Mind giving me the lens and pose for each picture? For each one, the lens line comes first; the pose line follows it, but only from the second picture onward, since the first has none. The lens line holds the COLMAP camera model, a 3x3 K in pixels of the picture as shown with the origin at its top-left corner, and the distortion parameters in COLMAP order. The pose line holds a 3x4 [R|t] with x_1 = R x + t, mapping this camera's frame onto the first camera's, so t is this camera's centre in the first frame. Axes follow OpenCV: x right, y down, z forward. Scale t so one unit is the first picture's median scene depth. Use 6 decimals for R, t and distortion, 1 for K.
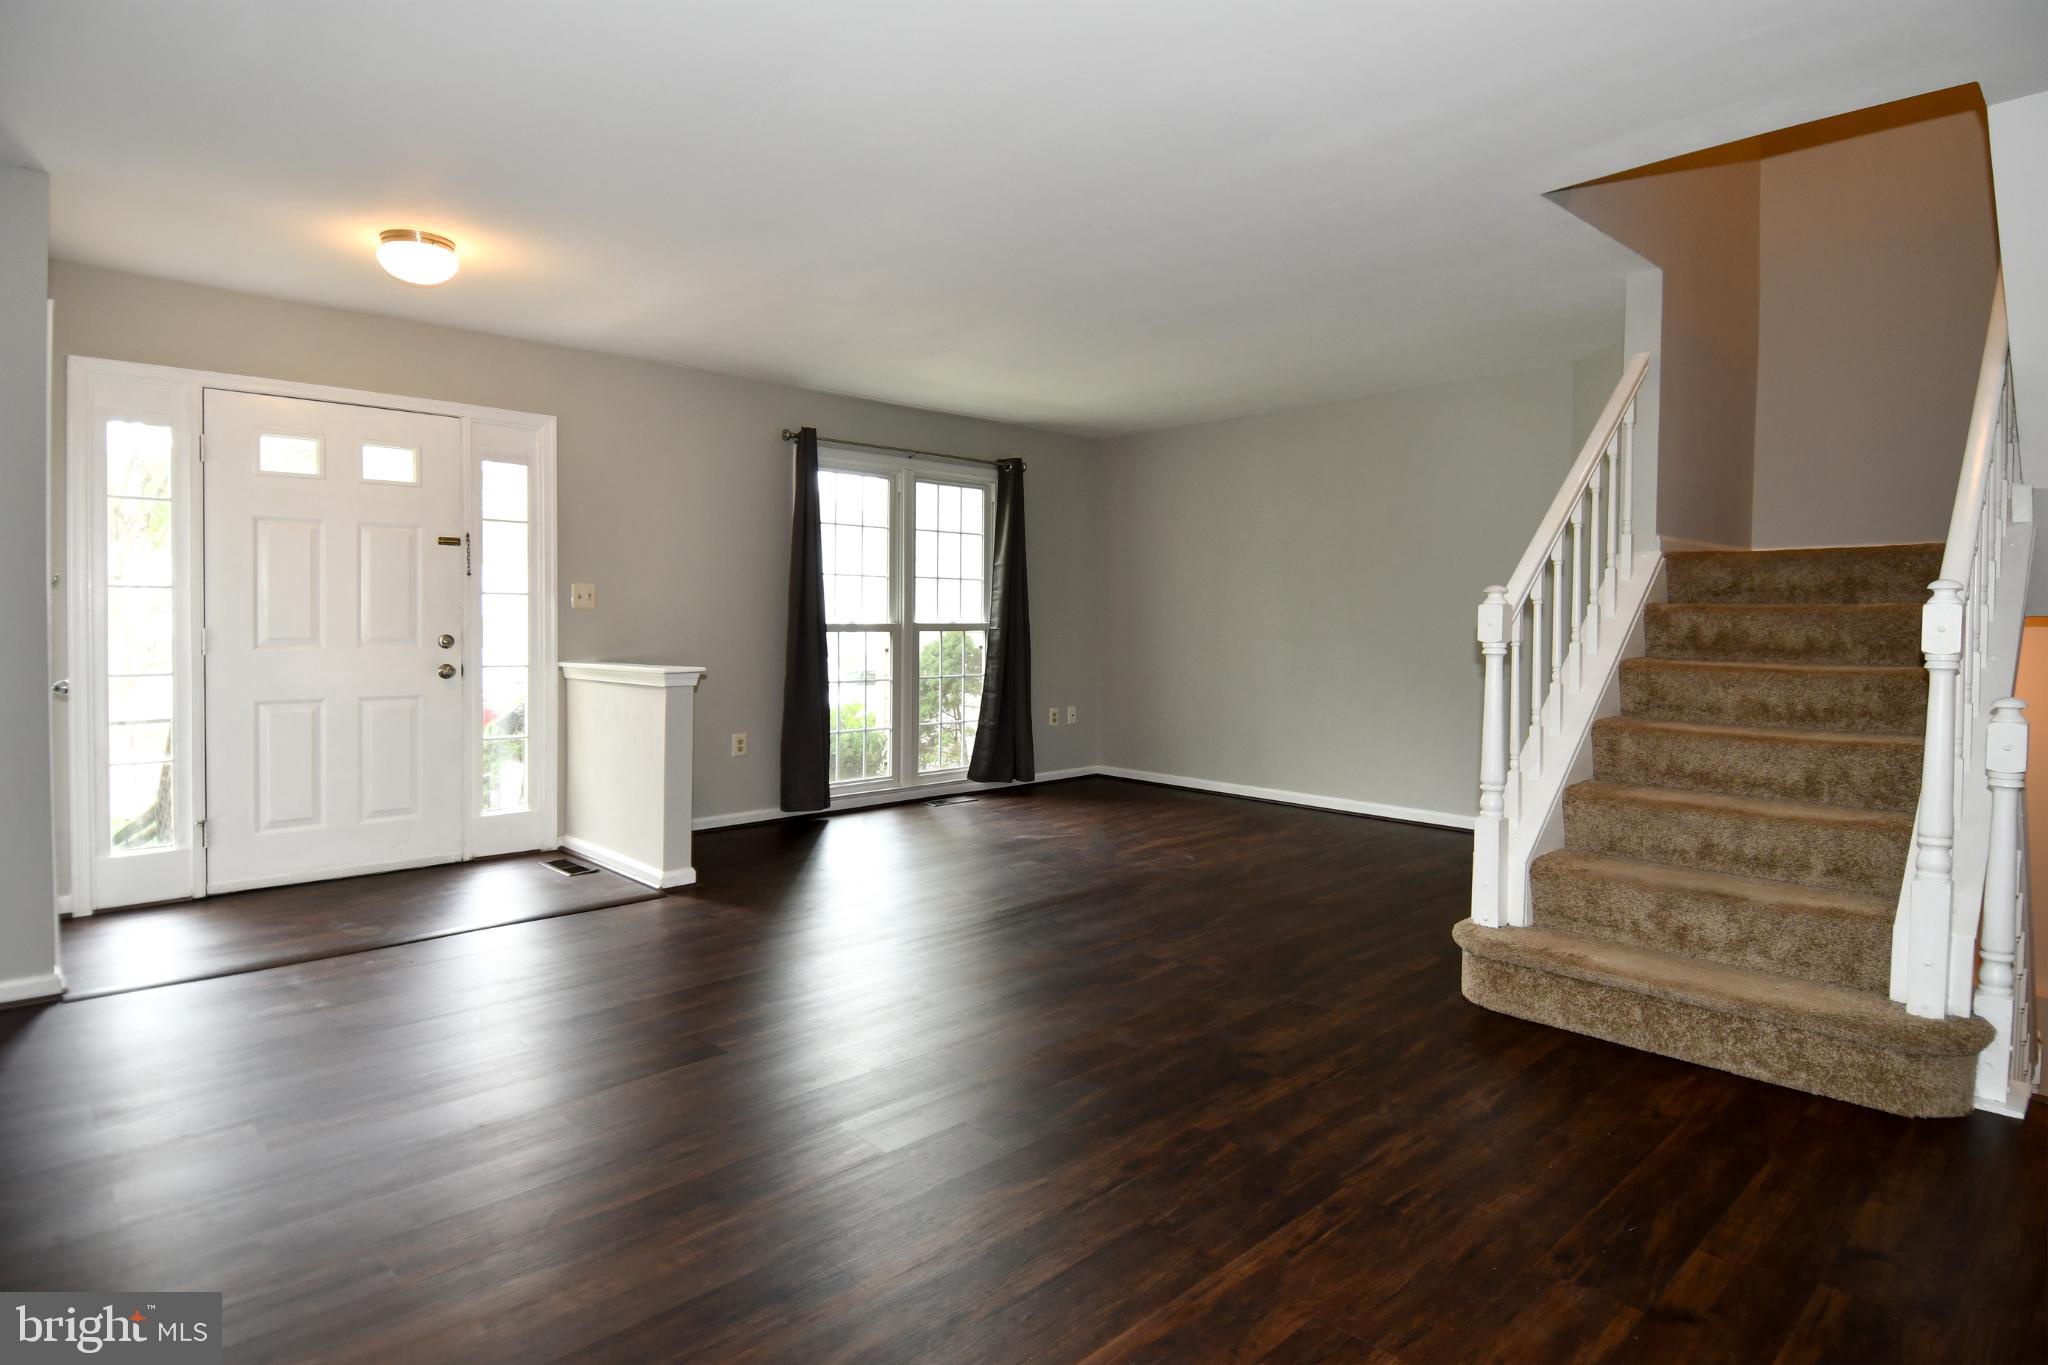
lens RADIAL K [[1024.7, 0, 1018.1], [0, 1024.7, 652.2], [0, 0, 1]] dist [0.034653, -0.041815]
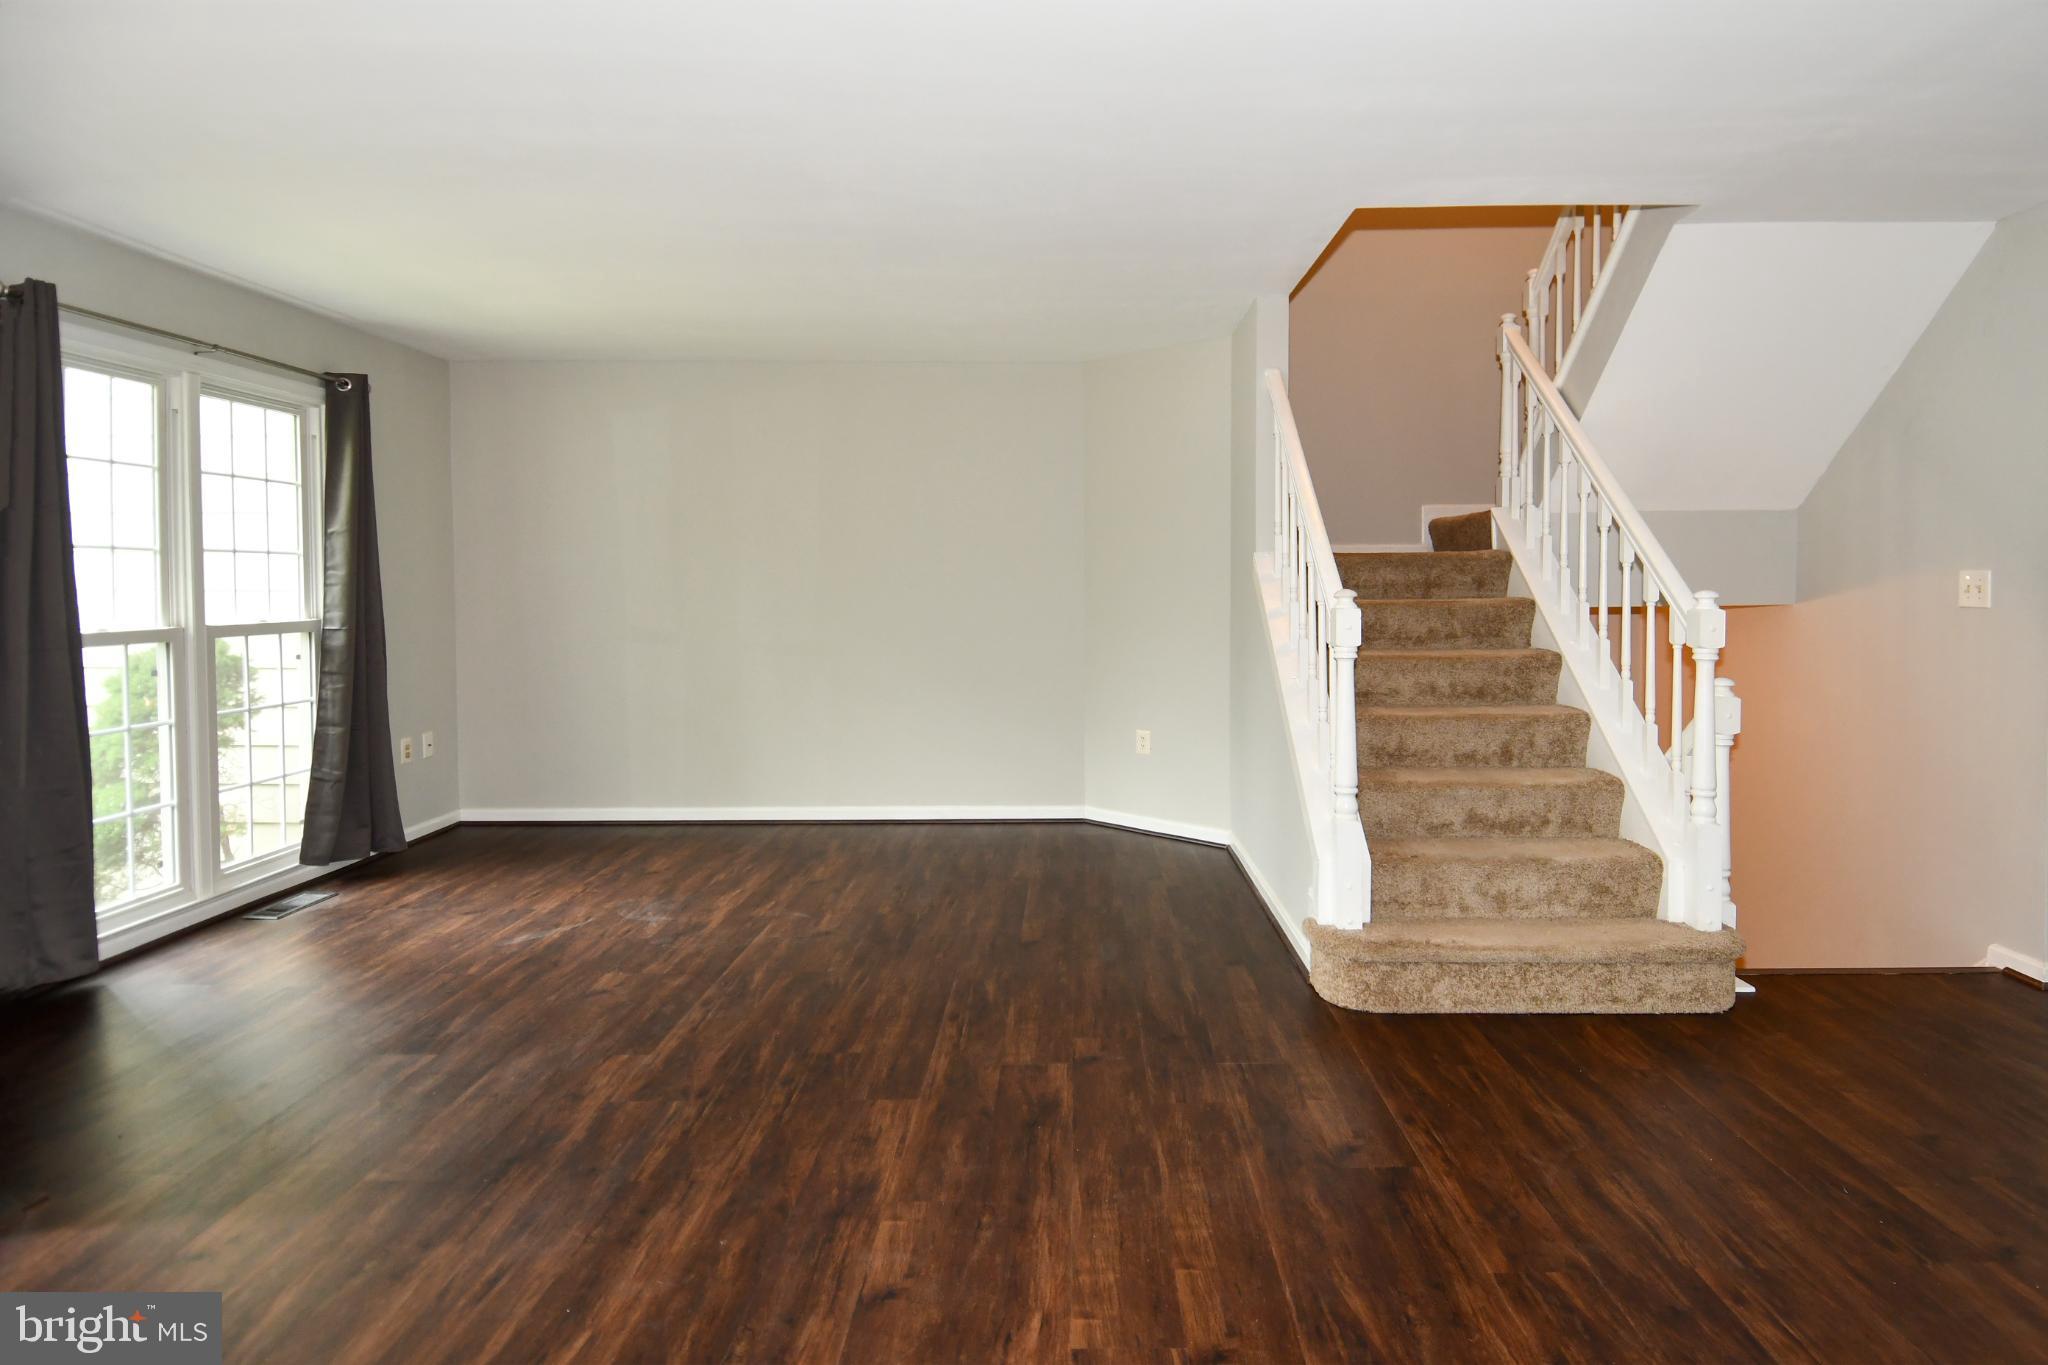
lens RADIAL K [[1070.1, 0, 1092.4], [0, 1070.1, 627.6], [0, 0, 1]] dist [0.044073, -0.044567]
pose [[0.704947, -0.033276, 0.708479, -0.216399], [0.031088, 0.999388, 0.016007, -0.024853], [-0.708578, 0.010741, 0.705550, 0.207696]]
